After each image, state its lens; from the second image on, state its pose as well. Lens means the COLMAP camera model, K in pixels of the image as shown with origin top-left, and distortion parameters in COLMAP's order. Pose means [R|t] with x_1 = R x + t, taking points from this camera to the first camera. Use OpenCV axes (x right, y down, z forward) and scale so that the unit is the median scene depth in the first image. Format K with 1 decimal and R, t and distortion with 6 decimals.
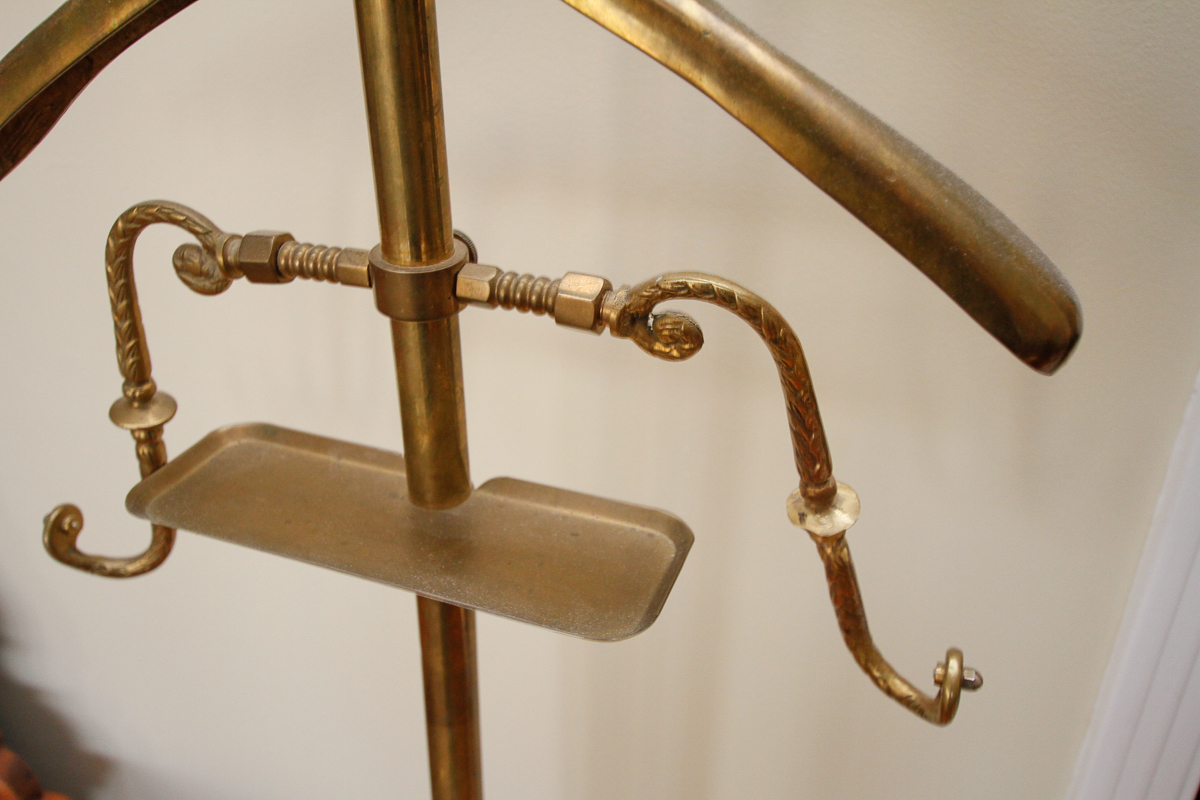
lens RADIAL K [[1085.1, 0, 597.2], [0, 1085.1, 396.4], [0, 0, 1]] dist [0.019447, 0.000000]
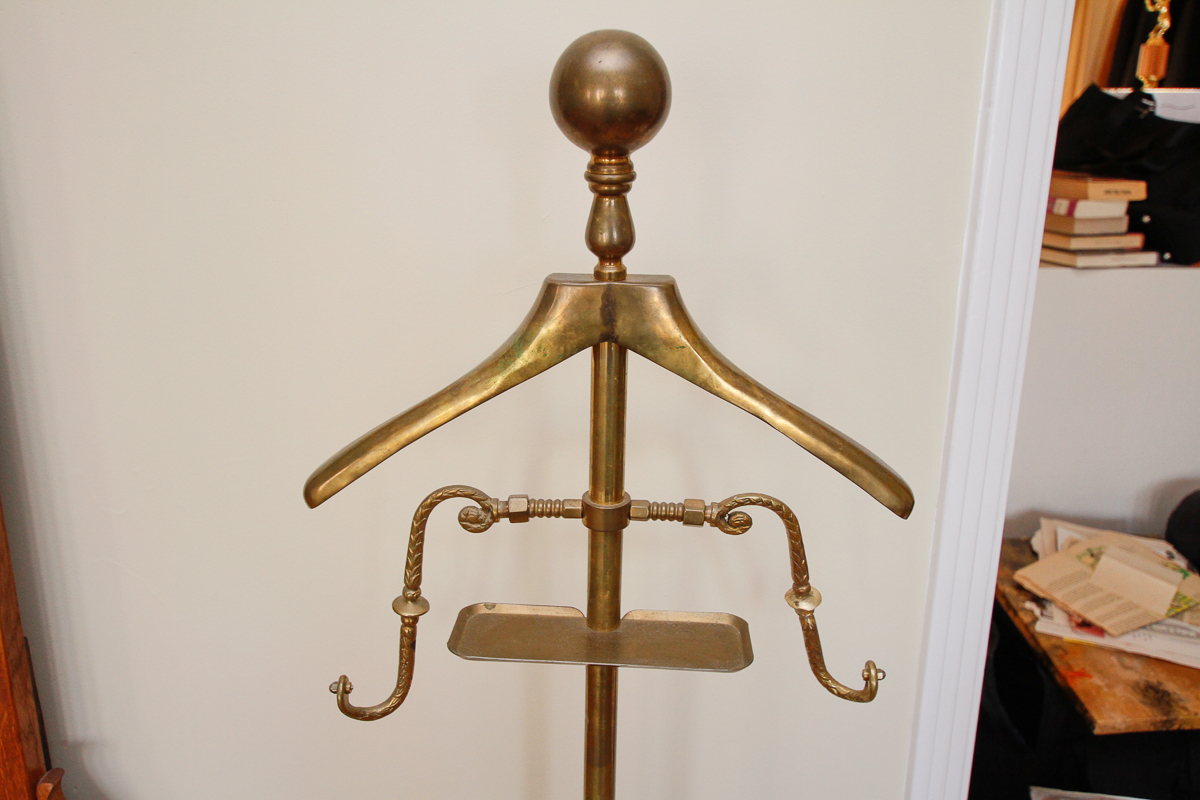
lens RADIAL K [[1085.1, 0, 590.0], [0, 1085.1, 401.9], [0, 0, 1]] dist [0.019447, 0.000000]
pose [[0.956700, -0.087623, 0.277574, -0.740221], [0.134488, 0.978788, -0.154555, 0.001134], [-0.258143, 0.185193, 0.948191, -0.944213]]
